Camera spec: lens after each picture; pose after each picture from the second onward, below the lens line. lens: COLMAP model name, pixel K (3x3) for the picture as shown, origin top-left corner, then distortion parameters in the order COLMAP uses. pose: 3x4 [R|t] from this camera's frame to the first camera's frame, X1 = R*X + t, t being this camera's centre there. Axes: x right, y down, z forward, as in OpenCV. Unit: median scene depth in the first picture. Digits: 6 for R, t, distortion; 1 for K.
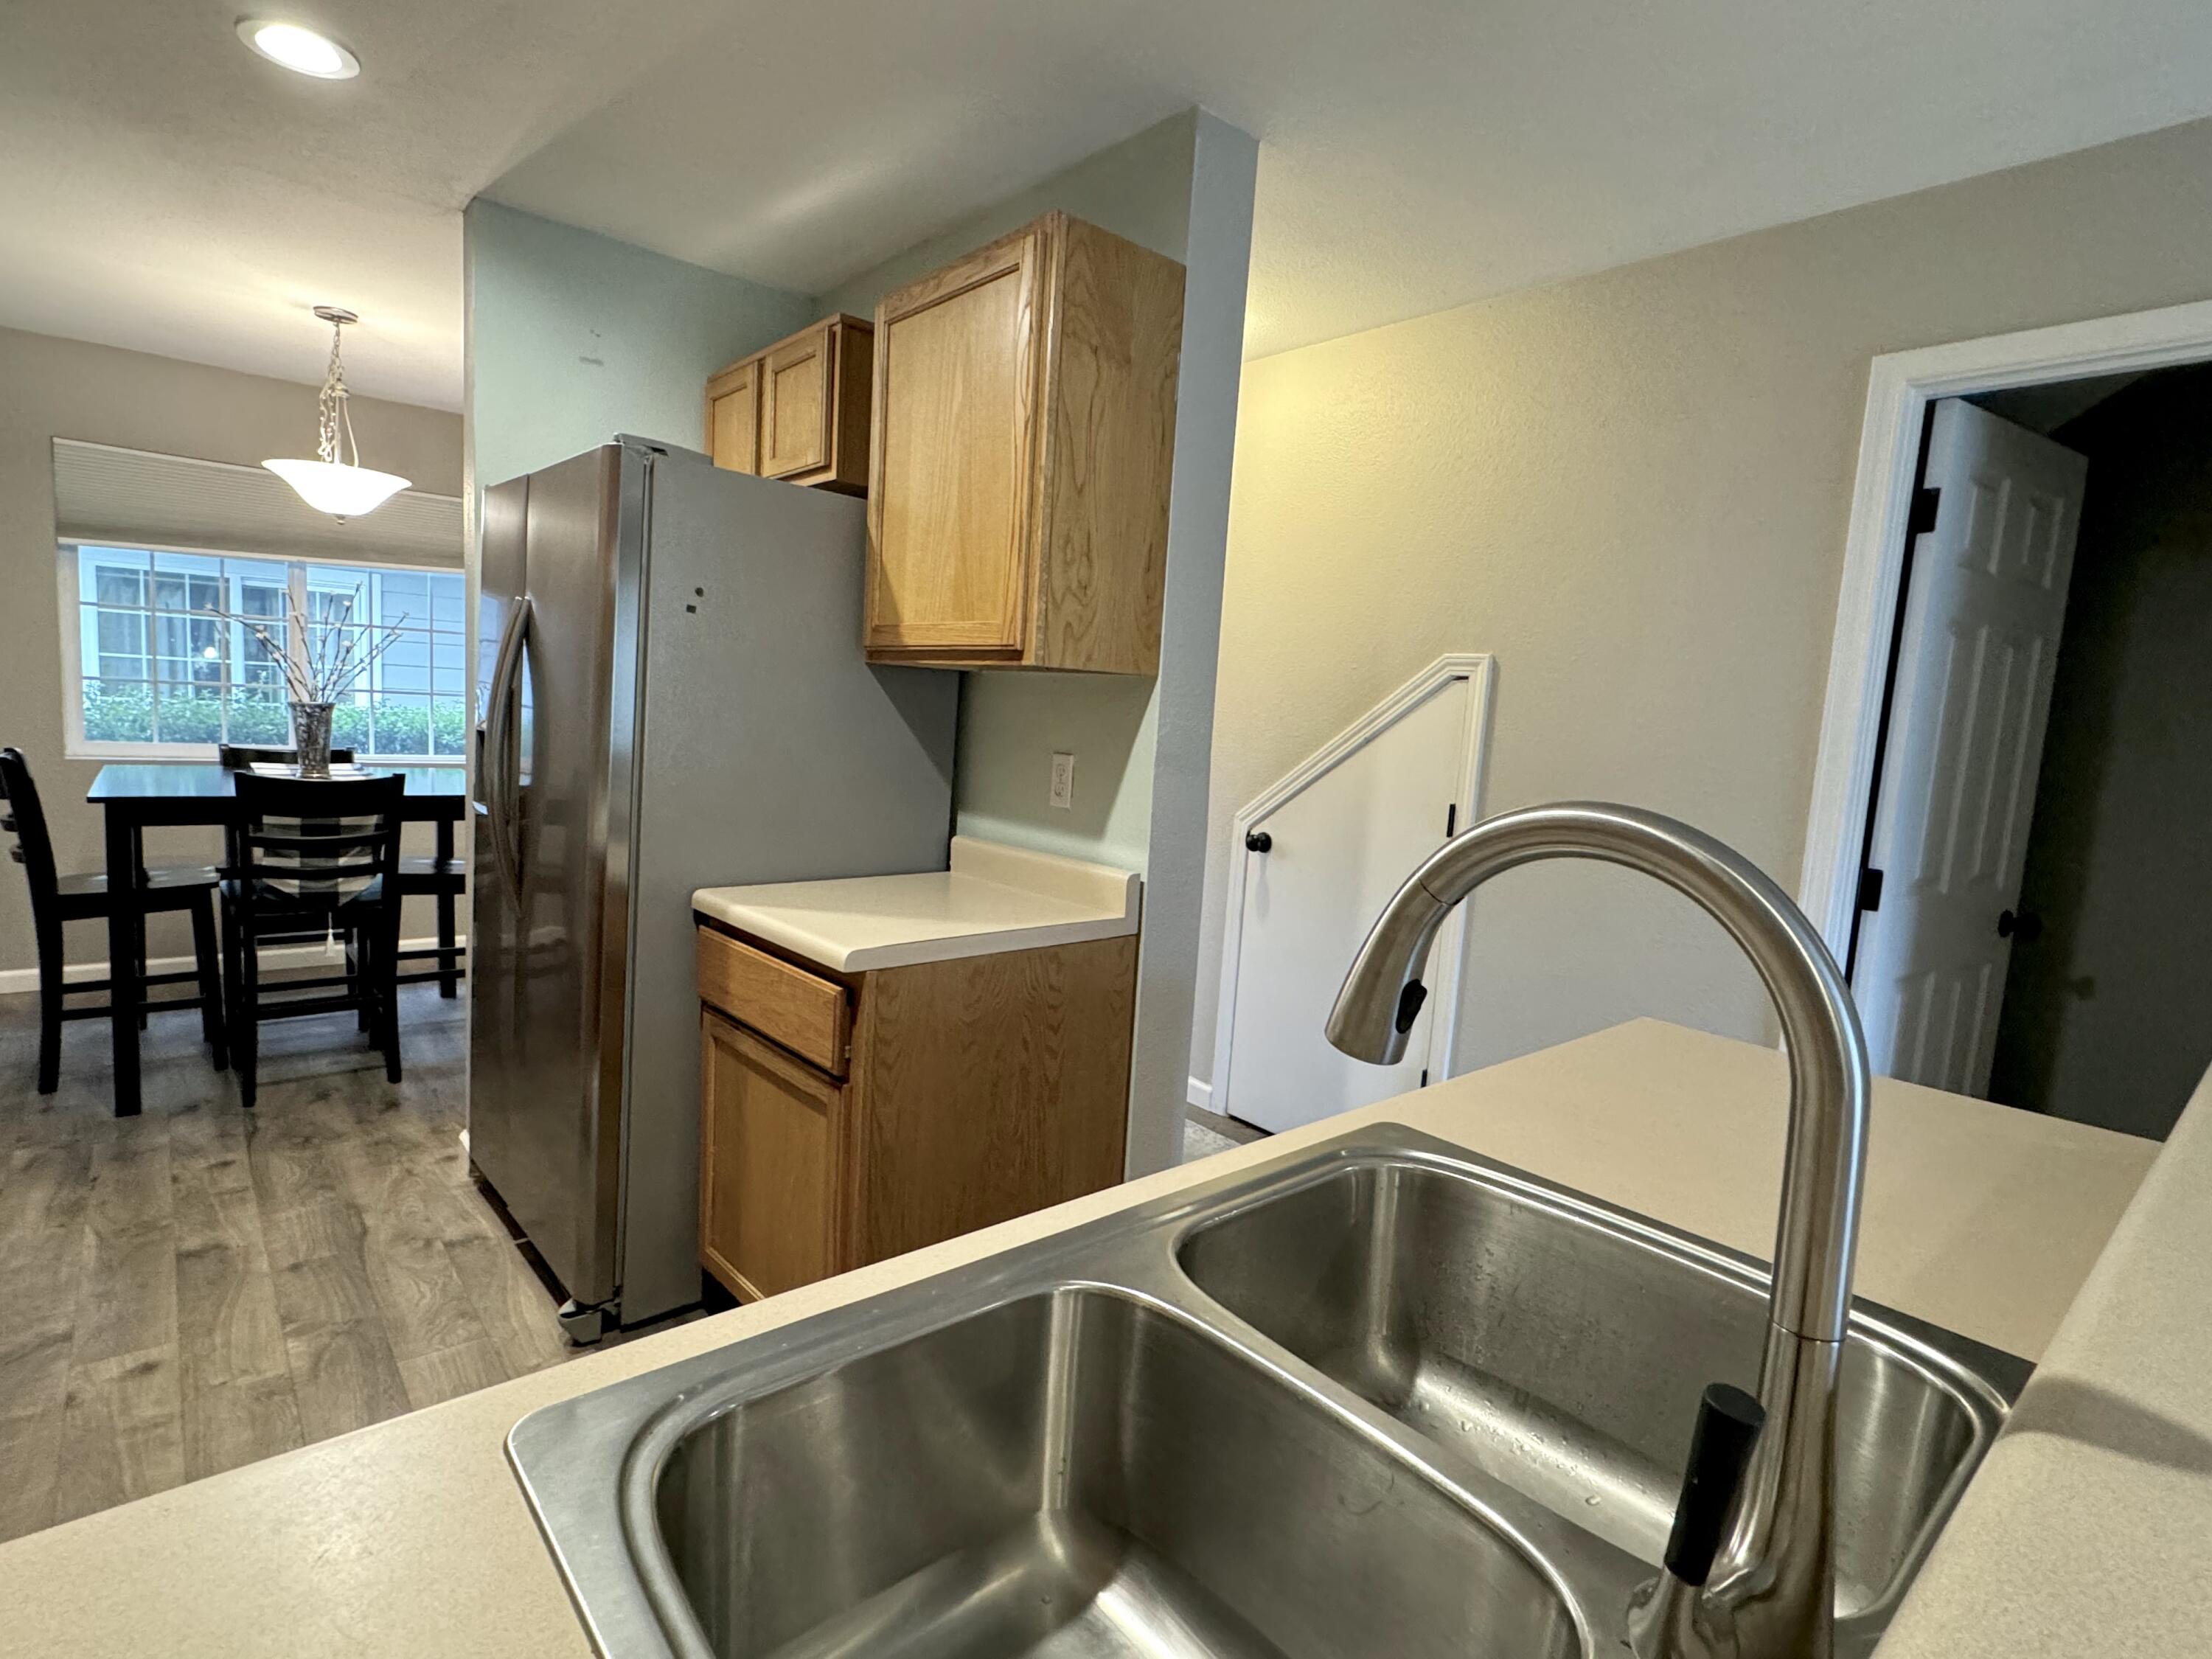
lens RADIAL K [[1097.9, 0, 1091.5], [0, 1097.9, 831.7], [0, 0, 1]] dist [-0.000214, -0.000913]
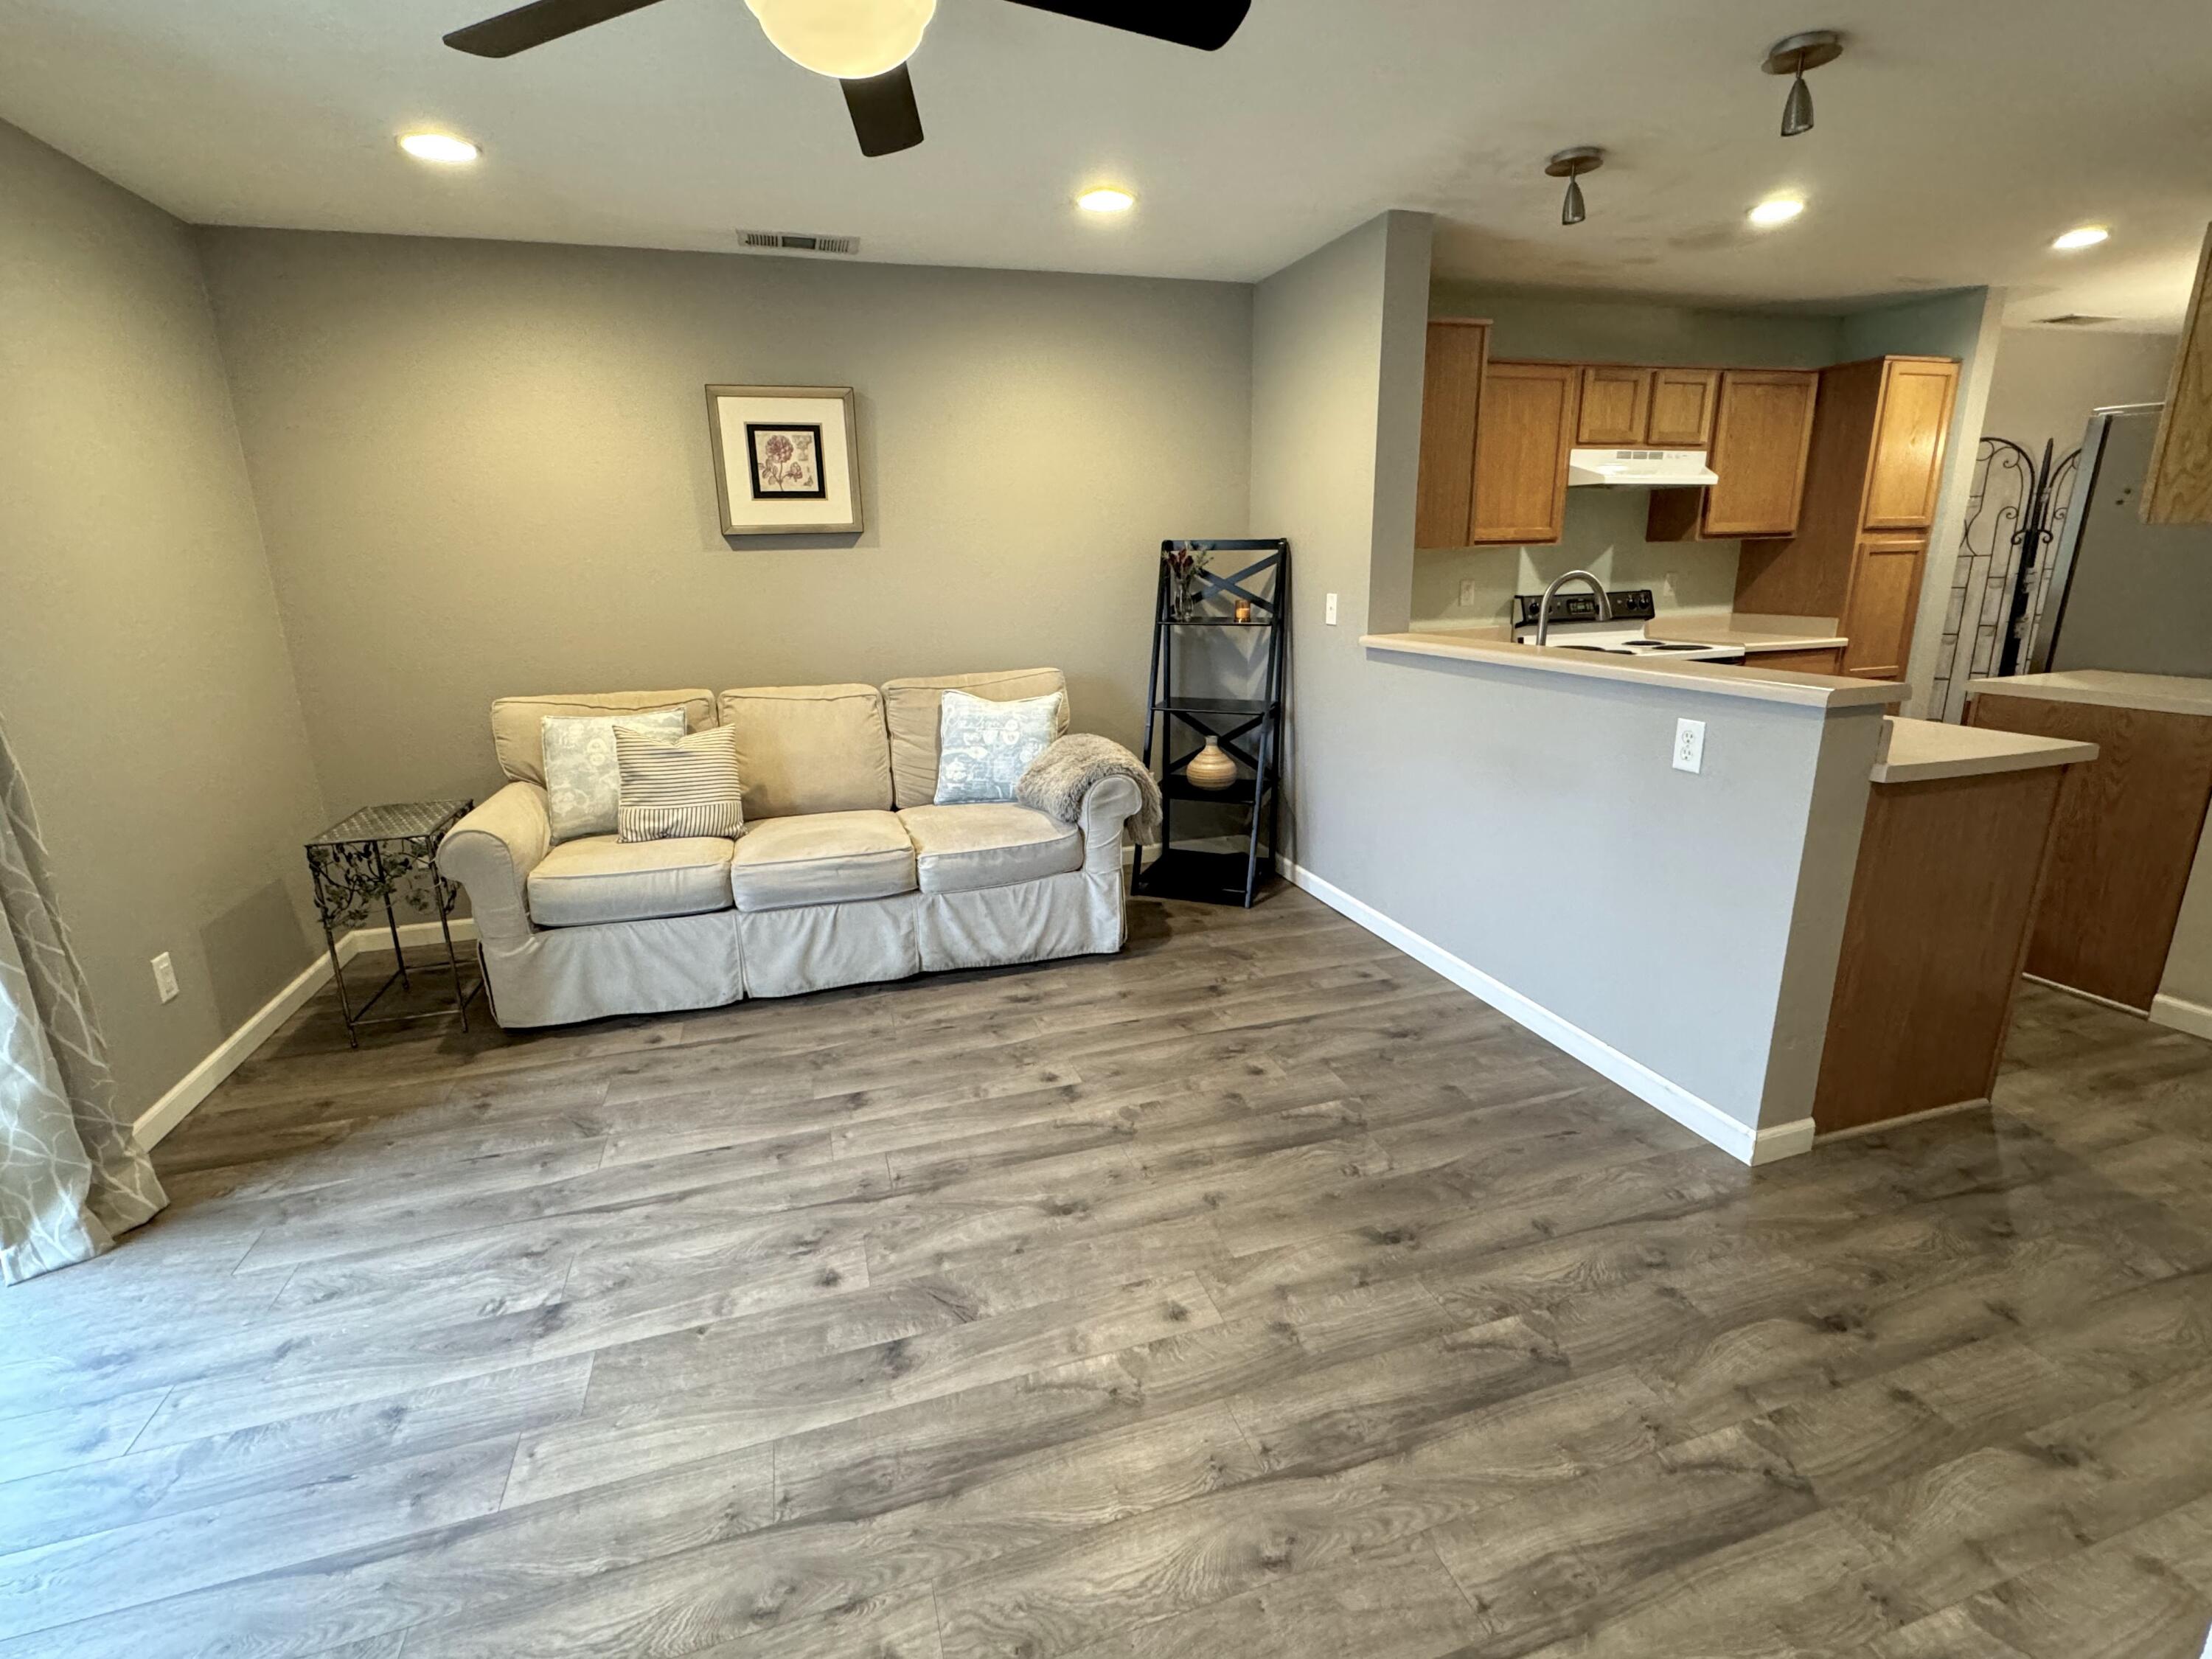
lens RADIAL K [[1011.7, 0, 1102.0], [0, 1011.7, 828.7], [0, 0, 1]] dist [-0.000493, -0.000293]
pose [[-0.394652, 0.190546, -0.898856, 1.474489], [-0.102625, 0.962999, 0.249202, 0.047540], [0.913082, 0.190593, -0.360495, 0.177108]]
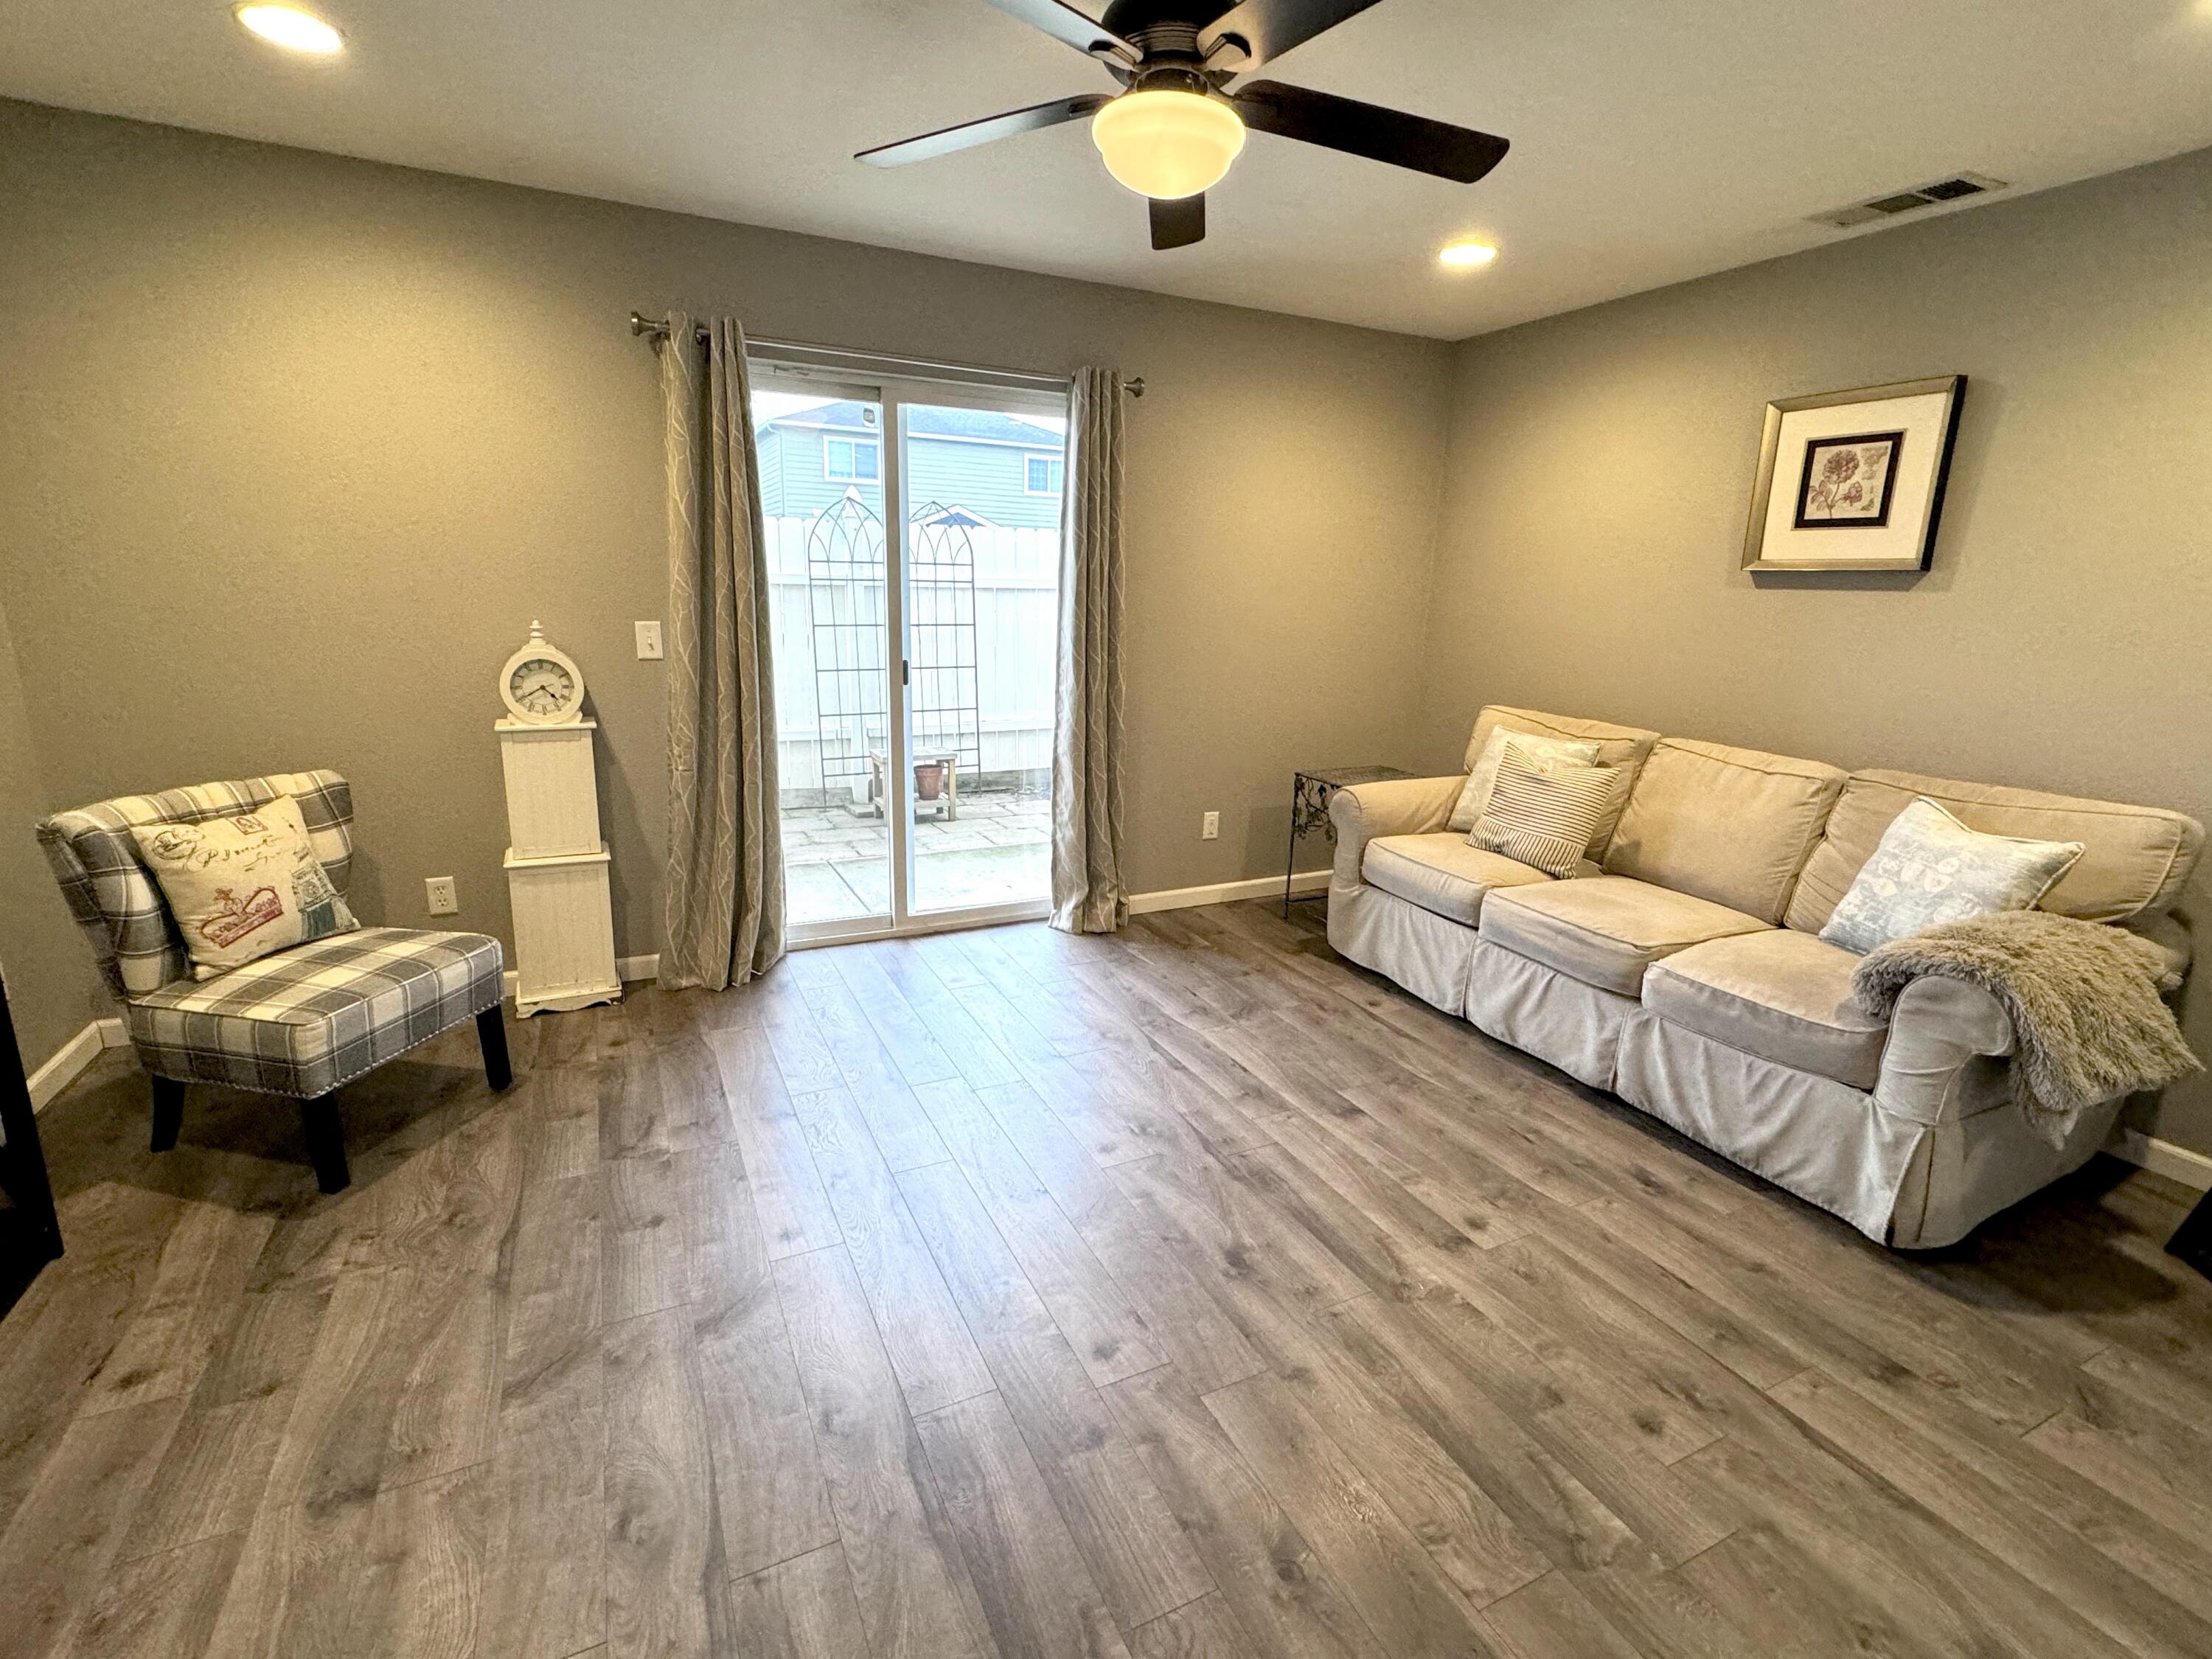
lens RADIAL K [[1011.7, 0, 1100.0], [0, 1011.7, 829.3], [0, 0, 1]] dist [-0.000493, -0.000293]
pose [[-0.964280, -0.146922, 0.220406, 0.750266], [-0.060785, 0.932607, 0.355736, -0.042437], [-0.257818, 0.329632, -0.908225, 0.567824]]
